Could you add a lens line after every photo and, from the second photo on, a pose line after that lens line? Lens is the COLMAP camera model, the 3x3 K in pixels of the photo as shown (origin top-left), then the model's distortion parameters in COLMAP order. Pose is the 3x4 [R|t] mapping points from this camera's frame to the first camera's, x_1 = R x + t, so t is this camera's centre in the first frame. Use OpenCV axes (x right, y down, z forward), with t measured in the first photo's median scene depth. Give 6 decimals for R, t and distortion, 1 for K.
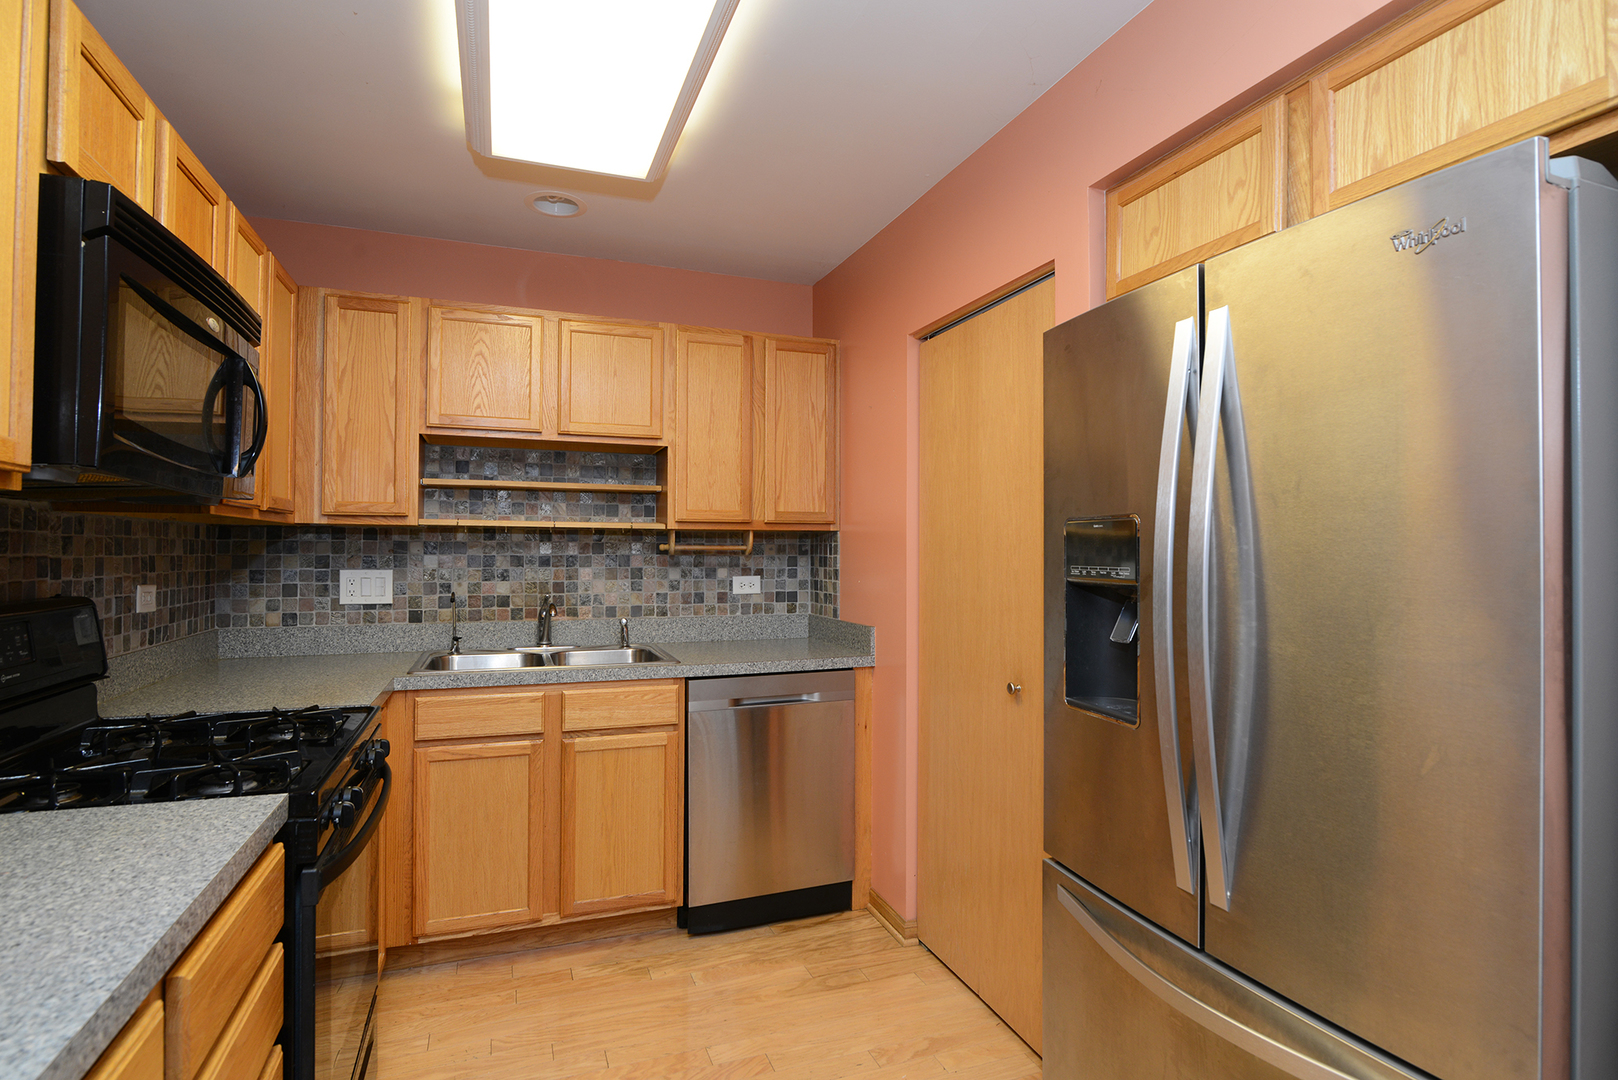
lens RADIAL K [[815.9, 0, 809.0], [0, 815.9, 540.0], [0, 0, 1]] dist [-0.016252, 0.002243]
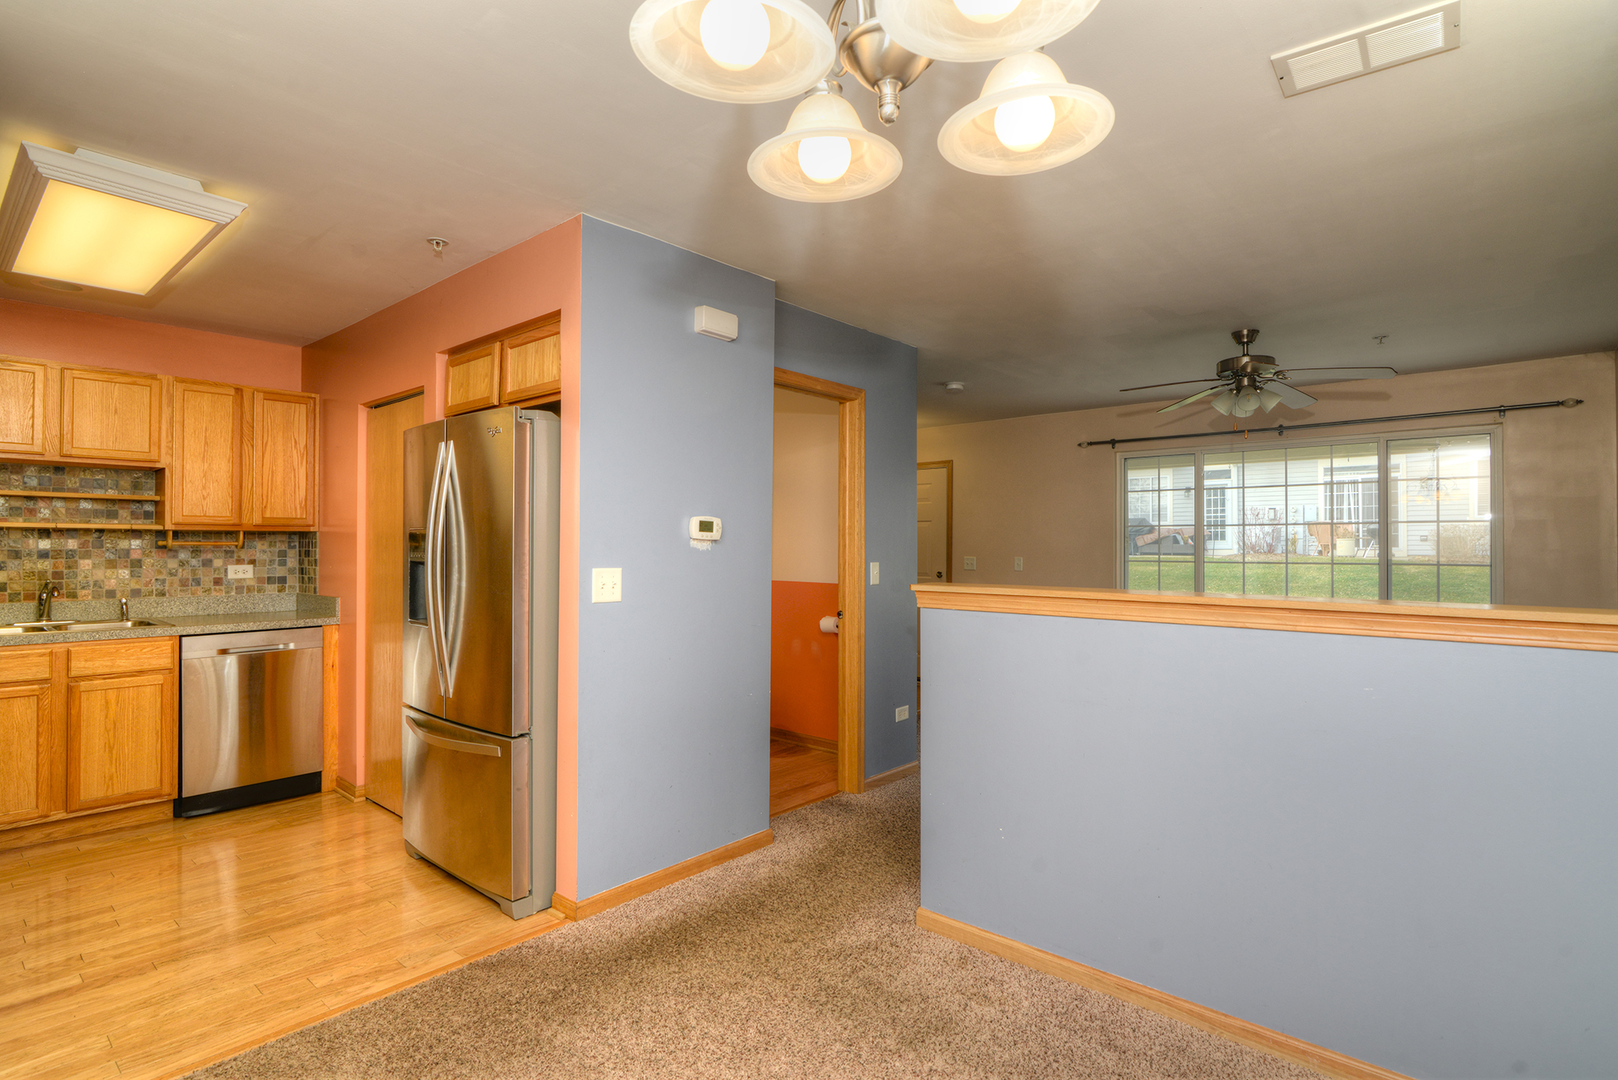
lens RADIAL K [[815.9, 0, 809.0], [0, 815.9, 540.0], [0, 0, 1]] dist [-0.016252, 0.002243]
pose [[0.883648, 0.001077, 0.468150, 0.141616], [-0.003596, 0.999983, 0.004488, -0.006147], [-0.468138, -0.005649, 0.883637, -0.676069]]
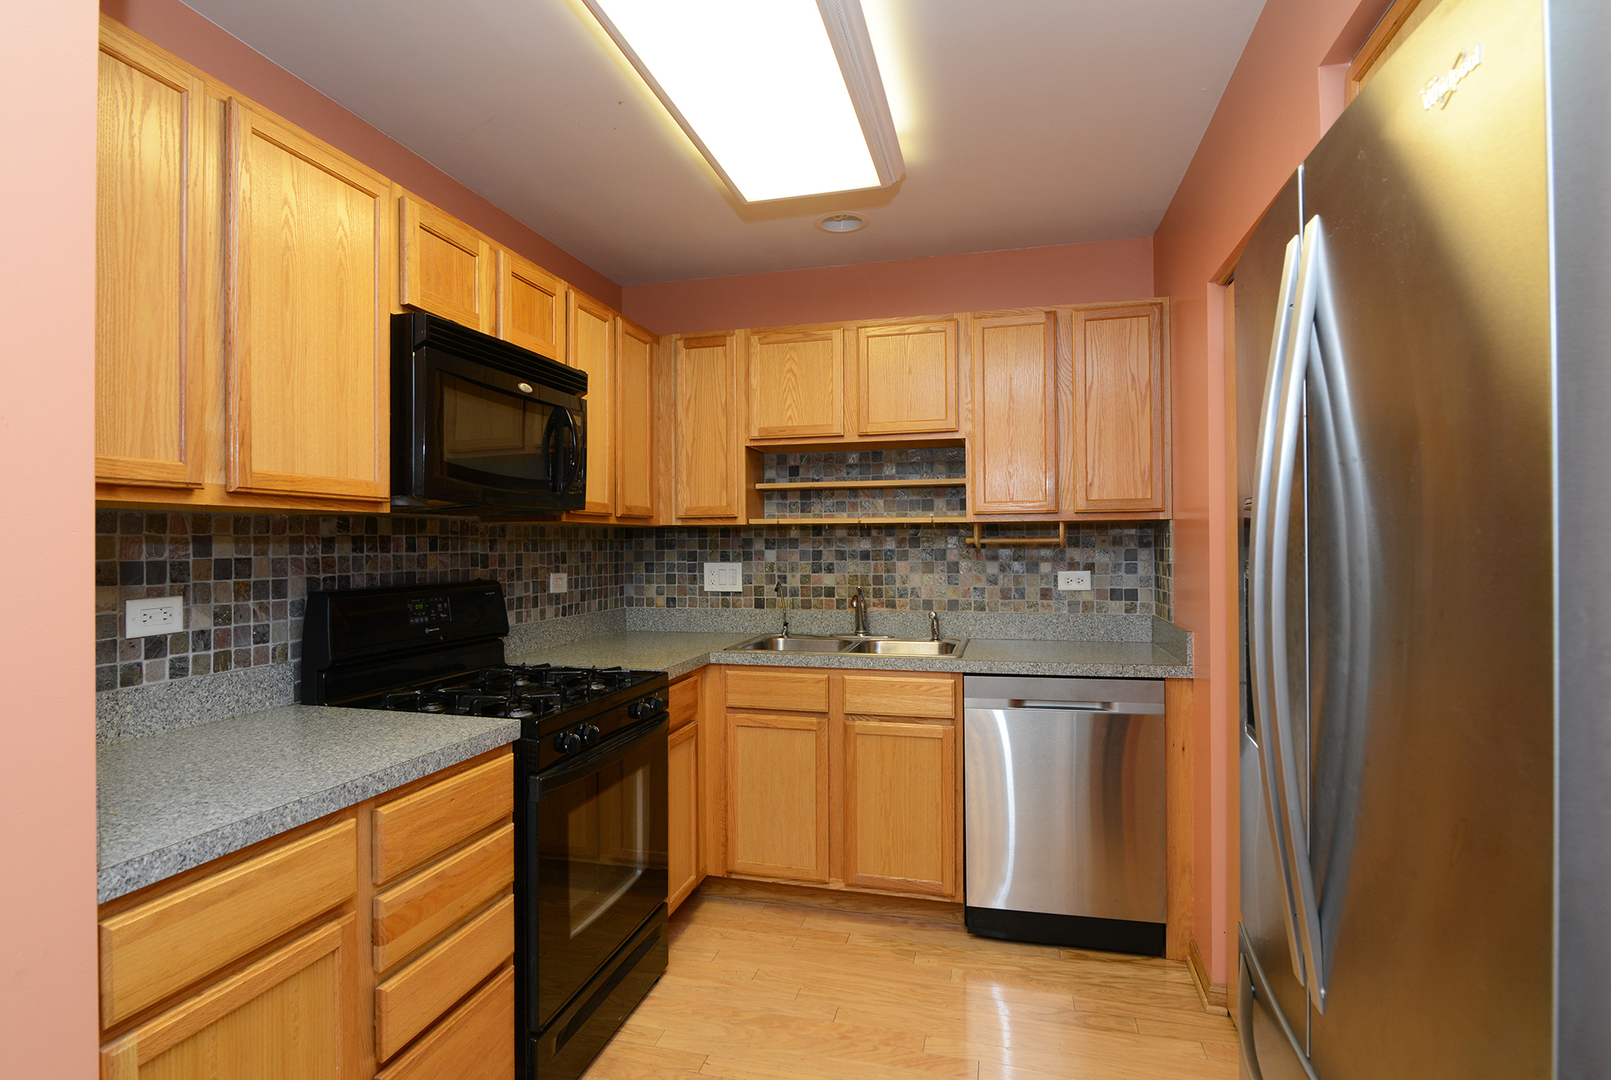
lens RADIAL K [[855.9, 0, 760.1], [0, 855.9, 542.5], [0, 0, 1]] dist [-0.013636, 0.000152]
pose [[0.803097, -0.010414, -0.595757, 0.245294], [0.017311, 0.999833, 0.005858, 0.000552], [0.595597, -0.015017, 0.803143, 0.022972]]
